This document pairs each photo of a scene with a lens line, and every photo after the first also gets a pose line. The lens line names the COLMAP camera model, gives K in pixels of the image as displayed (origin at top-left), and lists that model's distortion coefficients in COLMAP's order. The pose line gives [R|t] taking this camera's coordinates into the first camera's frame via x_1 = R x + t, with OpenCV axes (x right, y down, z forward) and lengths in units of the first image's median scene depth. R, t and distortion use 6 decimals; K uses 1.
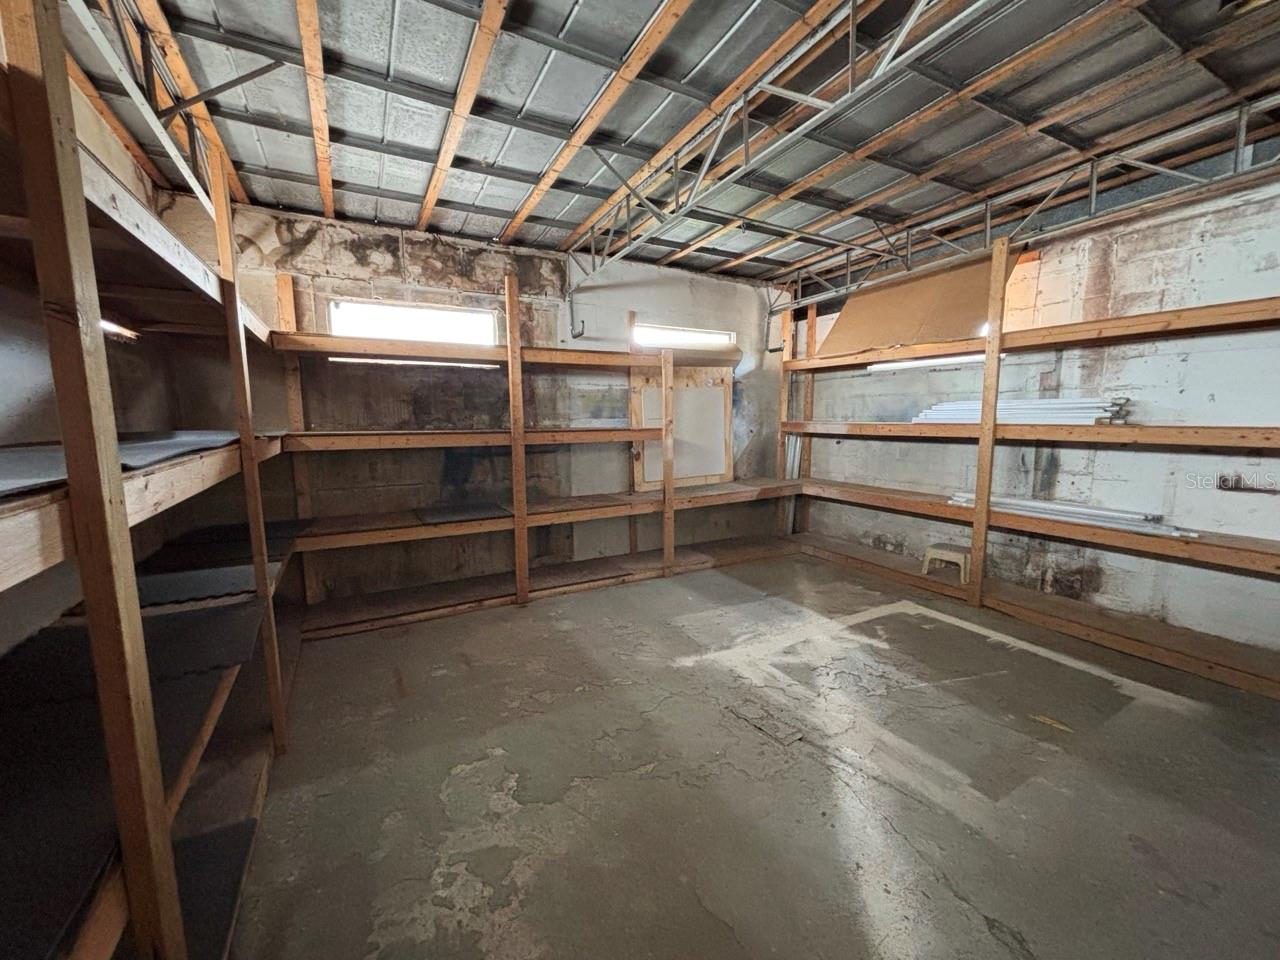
lens RADIAL K [[521.5, 0, 640.3], [0, 521.5, 480.4], [0, 0, 1]] dist [0.003386, 0.000953]
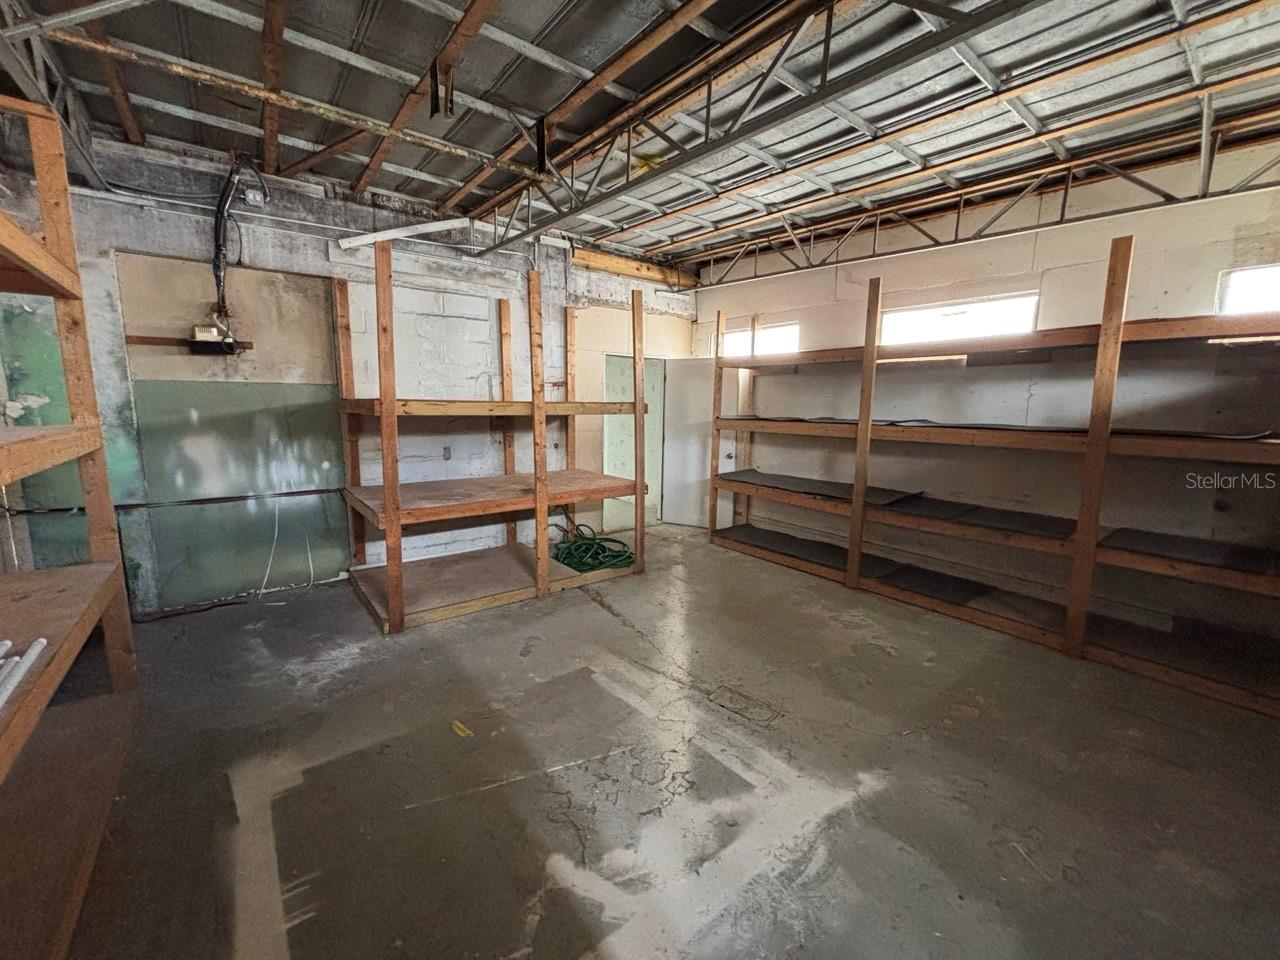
lens RADIAL K [[521.5, 0, 645.1], [0, 521.5, 476.2], [0, 0, 1]] dist [0.003386, 0.000953]
pose [[-0.985408, 0.012329, -0.169759, 0.520712], [-0.034619, 0.962007, 0.270820, -0.224325], [0.166649, 0.272745, -0.947543, 1.579352]]
